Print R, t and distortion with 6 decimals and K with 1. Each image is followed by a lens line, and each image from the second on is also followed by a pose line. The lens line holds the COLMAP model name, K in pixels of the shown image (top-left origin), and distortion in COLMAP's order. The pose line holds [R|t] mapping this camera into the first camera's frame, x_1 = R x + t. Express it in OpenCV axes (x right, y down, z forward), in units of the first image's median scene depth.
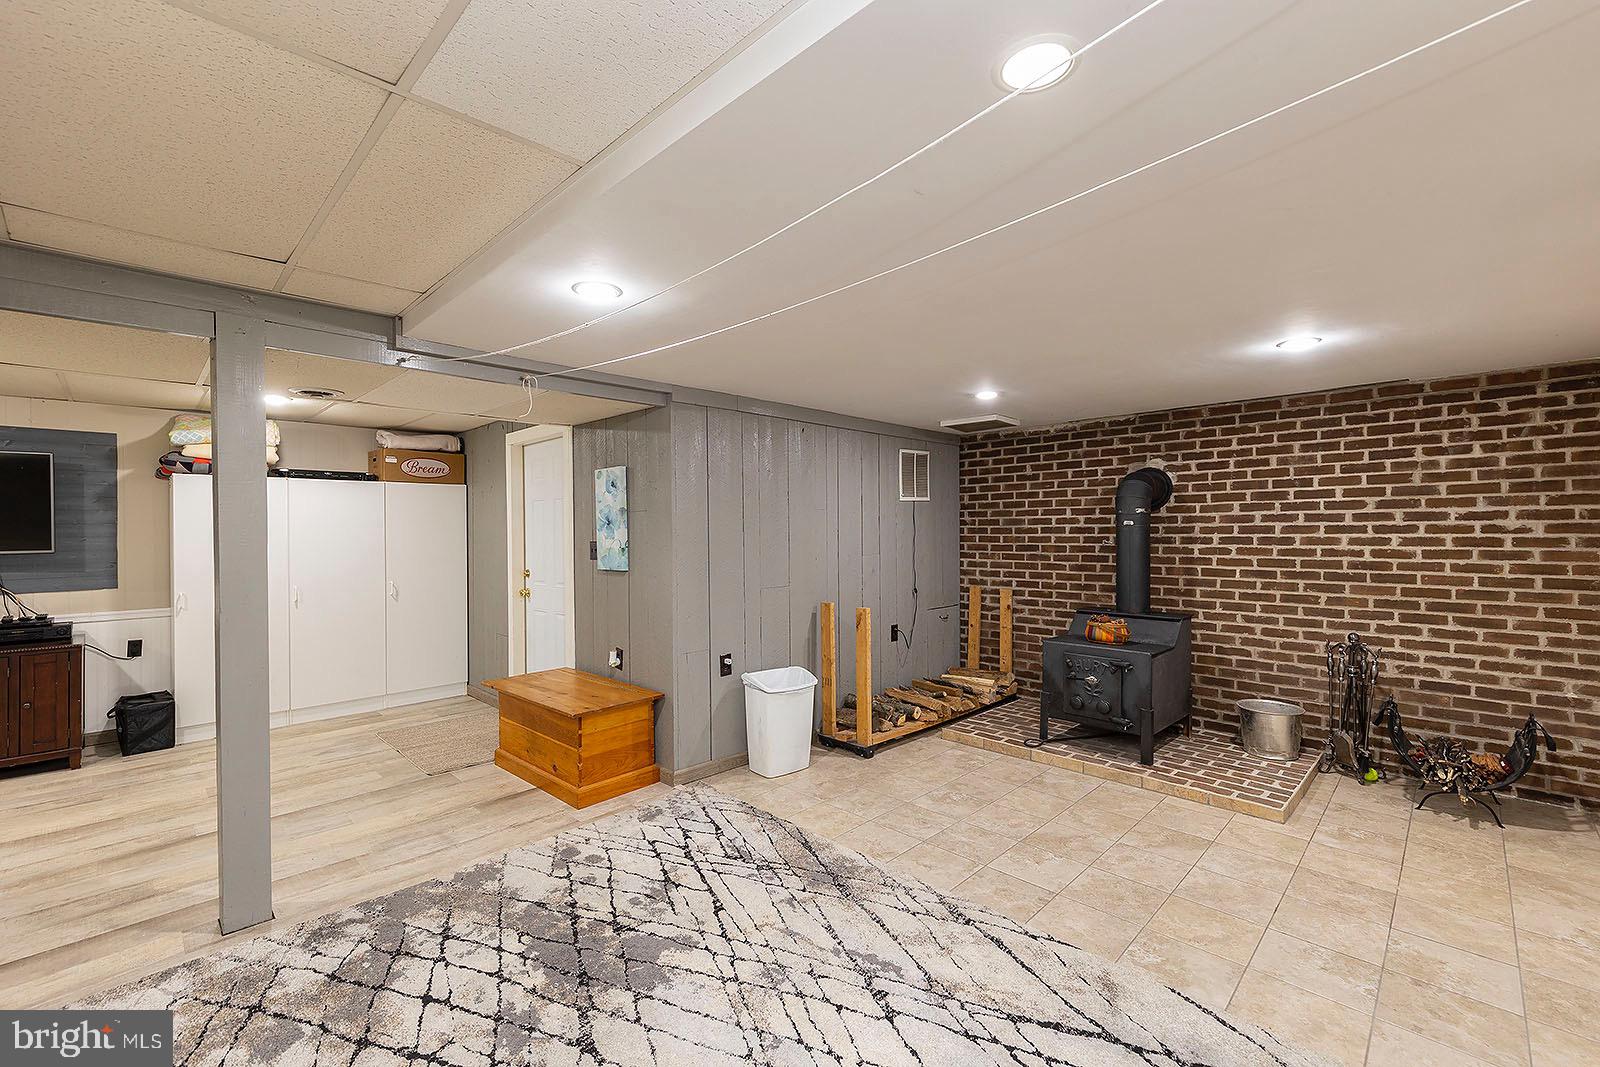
lens RADIAL K [[677.0, 0, 793.4], [0, 677.0, 531.0], [0, 0, 1]] dist [0.004130, -0.000927]
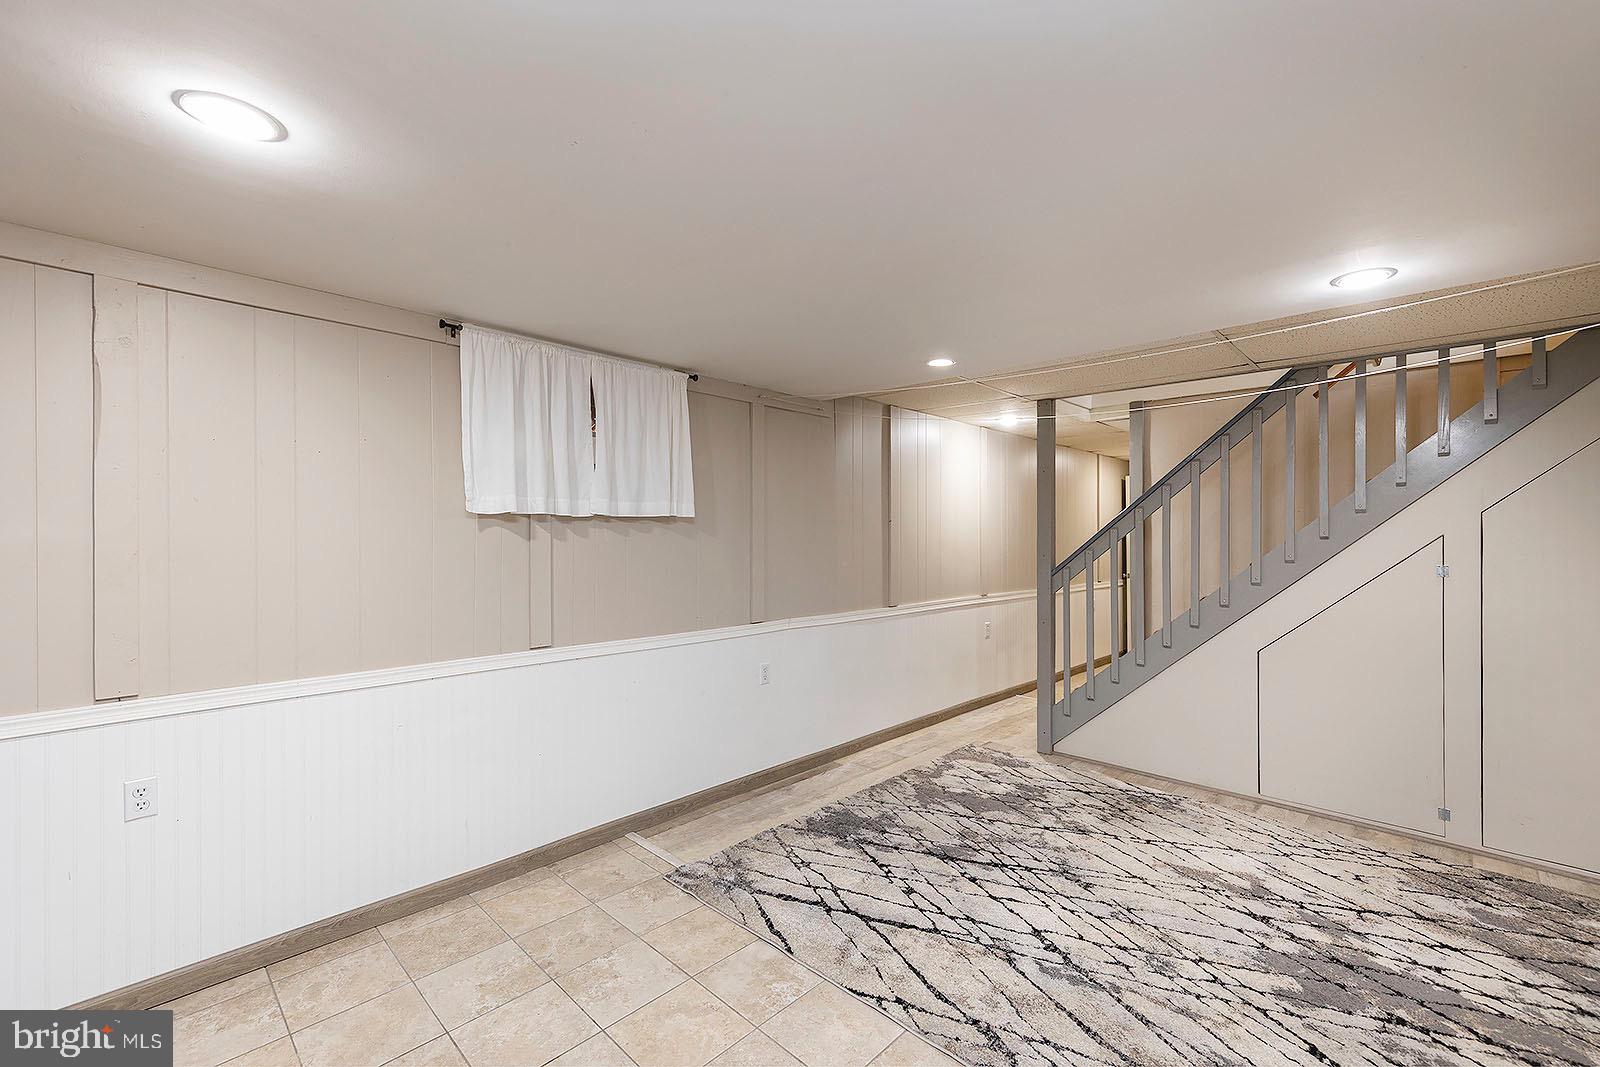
lens RADIAL K [[677.0, 0, 805.9], [0, 677.0, 533.8], [0, 0, 1]] dist [0.004130, -0.000927]
pose [[-0.999760, 0.000927, -0.021876, 0.534031], [0.000877, 0.999997, 0.002286, -0.001793], [0.021878, 0.002266, -0.999758, 2.024115]]
